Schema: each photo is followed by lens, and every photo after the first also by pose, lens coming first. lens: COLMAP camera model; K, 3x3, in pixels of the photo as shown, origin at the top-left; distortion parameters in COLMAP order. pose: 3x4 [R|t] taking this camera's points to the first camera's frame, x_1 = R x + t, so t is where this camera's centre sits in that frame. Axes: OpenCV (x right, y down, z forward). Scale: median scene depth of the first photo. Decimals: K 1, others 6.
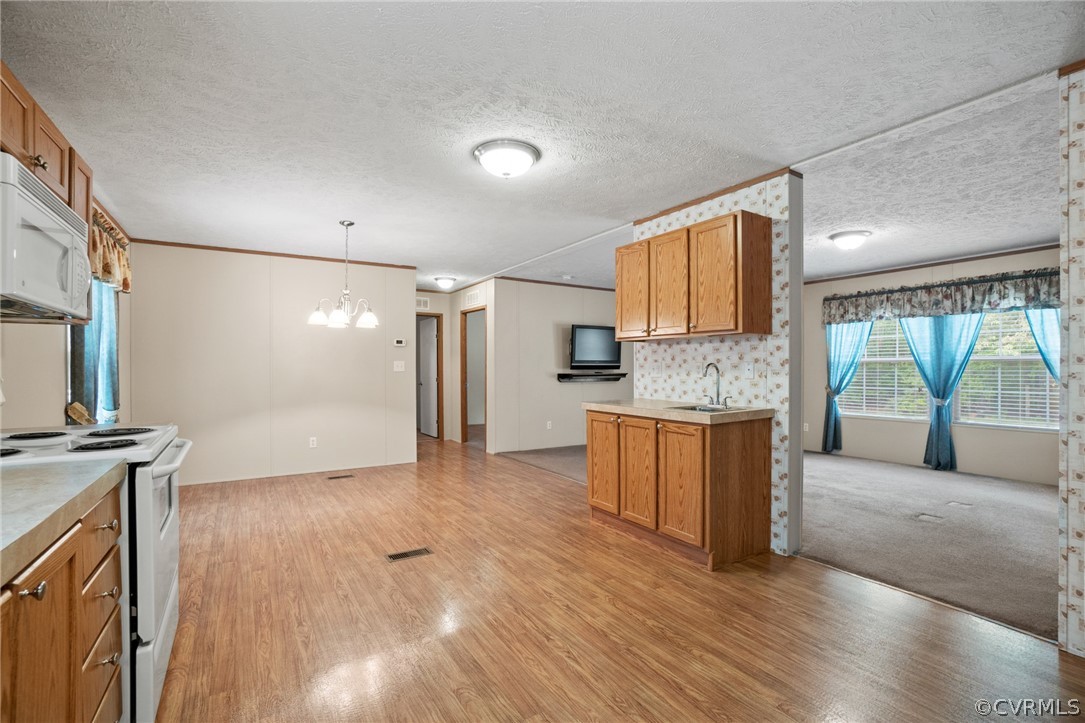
lens RADIAL K [[485.4, 0, 567.7], [0, 485.4, 366.2], [0, 0, 1]] dist [0.000243, 0.000265]
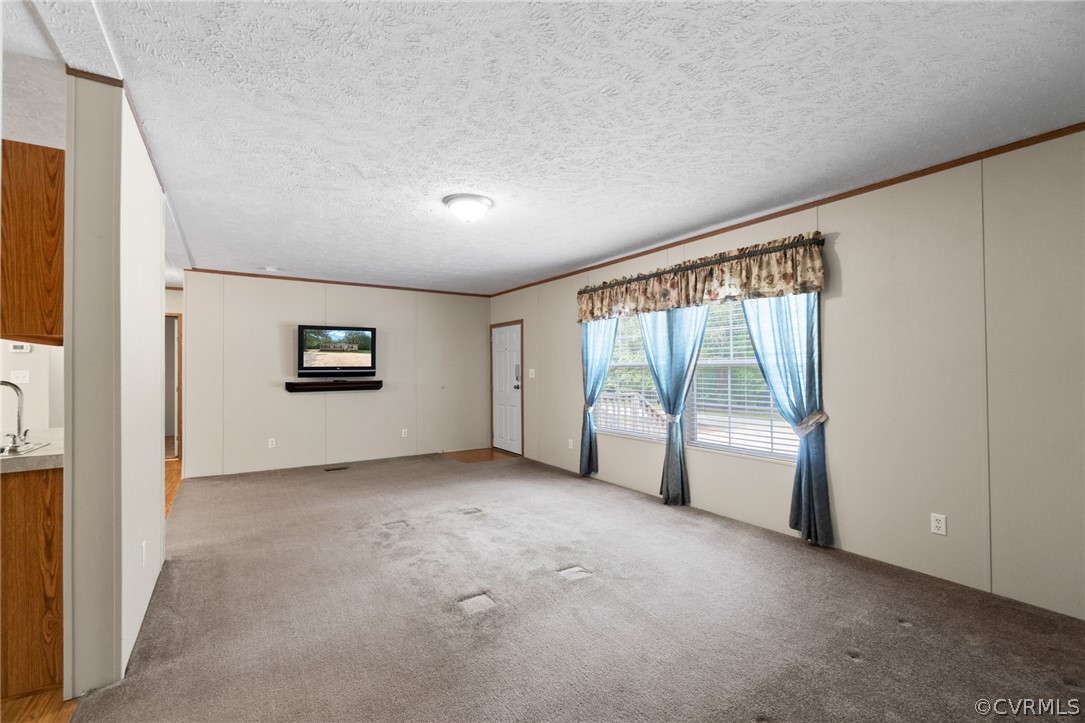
lens RADIAL K [[472.9, 0, 536.2], [0, 472.9, 360.7], [0, 0, 1]] dist [-0.000052, 0.000311]
pose [[0.999759, -0.006487, -0.020989, 0.549075], [0.006198, 0.999885, -0.013828, -0.010870], [0.021077, 0.013695, 0.999684, 0.216949]]
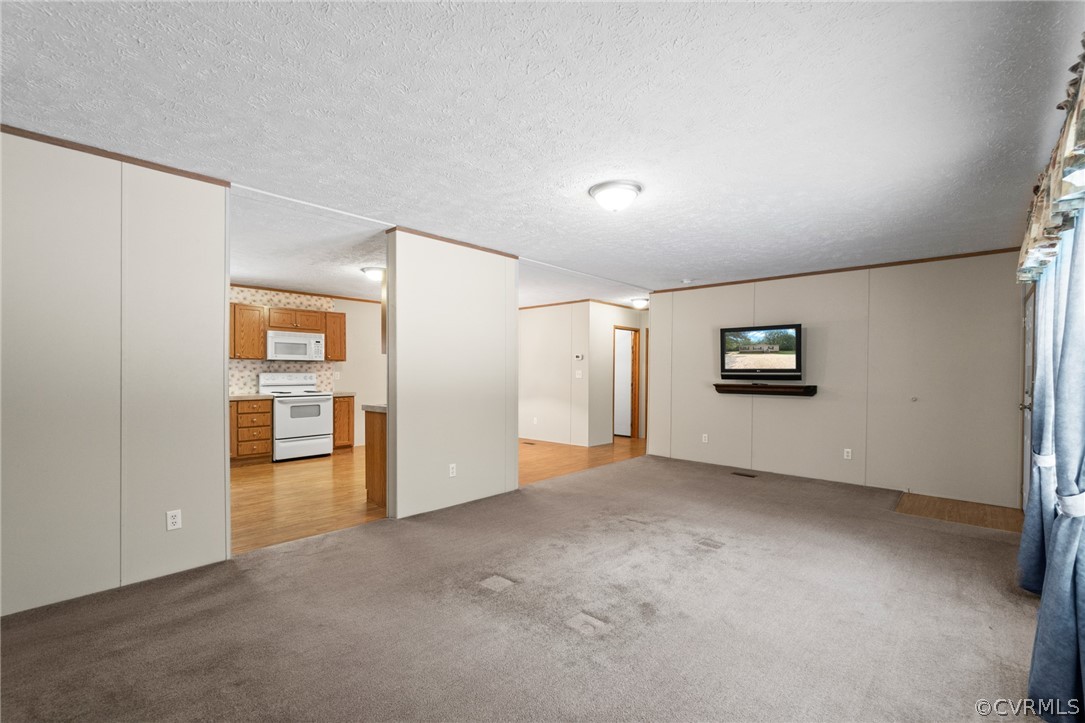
lens RADIAL K [[474.7, 0, 539.9], [0, 474.7, 375.7], [0, 0, 1]] dist [0.000050, 0.000059]
pose [[0.225220, 0.011117, -0.974244, 0.965748], [-0.004936, 0.999935, 0.010268, -0.008900], [0.974295, 0.002496, 0.225261, 0.593057]]
